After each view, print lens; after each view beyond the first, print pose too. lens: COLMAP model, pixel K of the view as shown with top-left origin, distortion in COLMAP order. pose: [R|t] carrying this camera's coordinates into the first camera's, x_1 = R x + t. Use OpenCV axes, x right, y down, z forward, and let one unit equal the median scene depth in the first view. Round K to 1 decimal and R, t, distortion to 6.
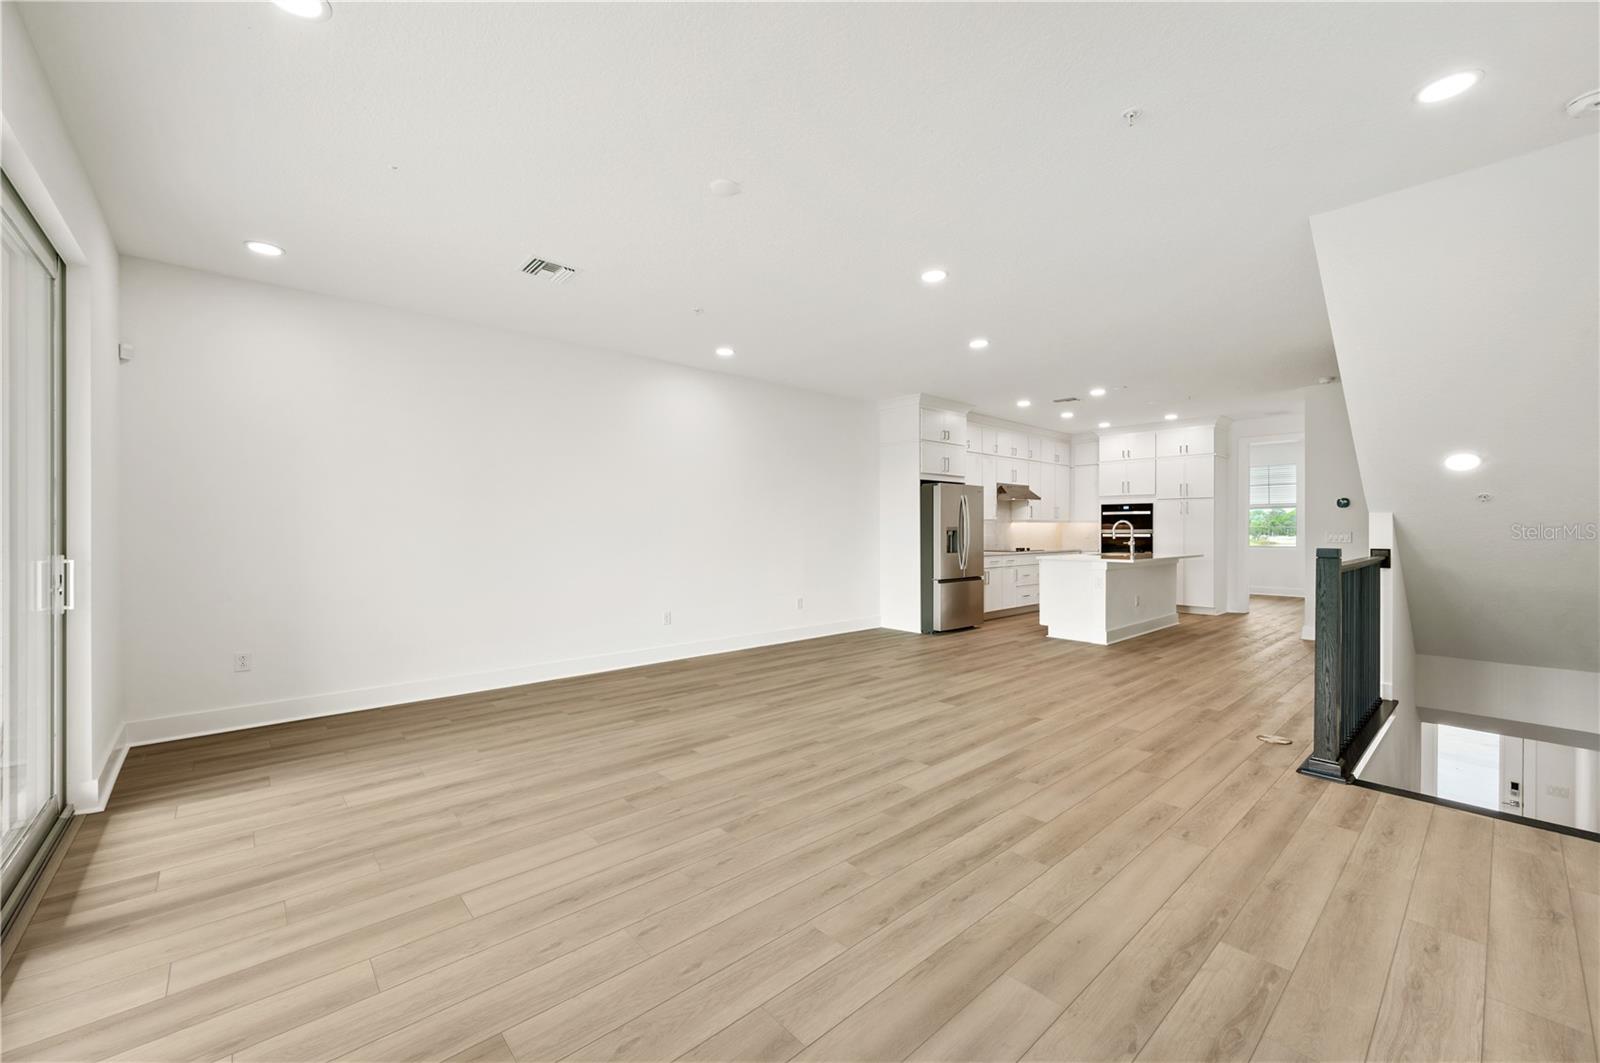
lens RADIAL K [[628.9, 0, 796.9], [0, 628.9, 527.4], [0, 0, 1]] dist [-0.000422, -0.000045]
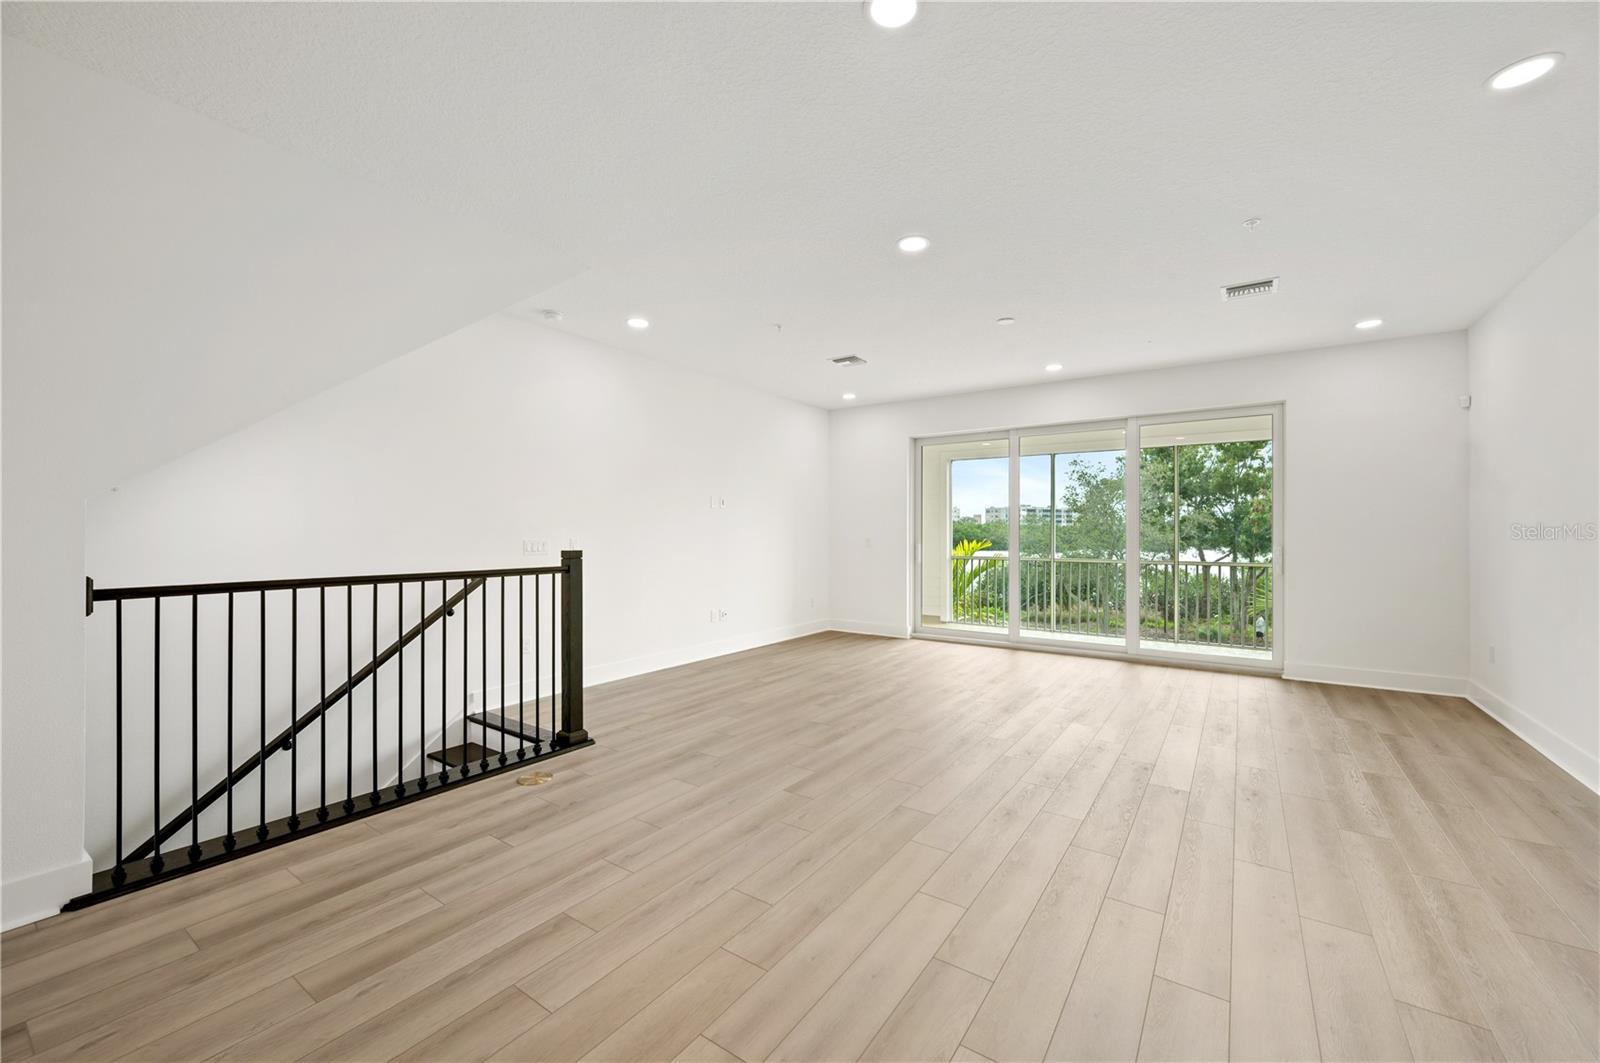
lens RADIAL K [[628.9, 0, 801.8], [0, 628.9, 531.0], [0, 0, 1]] dist [-0.000422, -0.000045]
pose [[-0.972688, -0.009907, -0.231905, 0.667015], [-0.011089, 0.999931, 0.003794, -0.010496], [0.231852, 0.006262, -0.972731, 2.117166]]
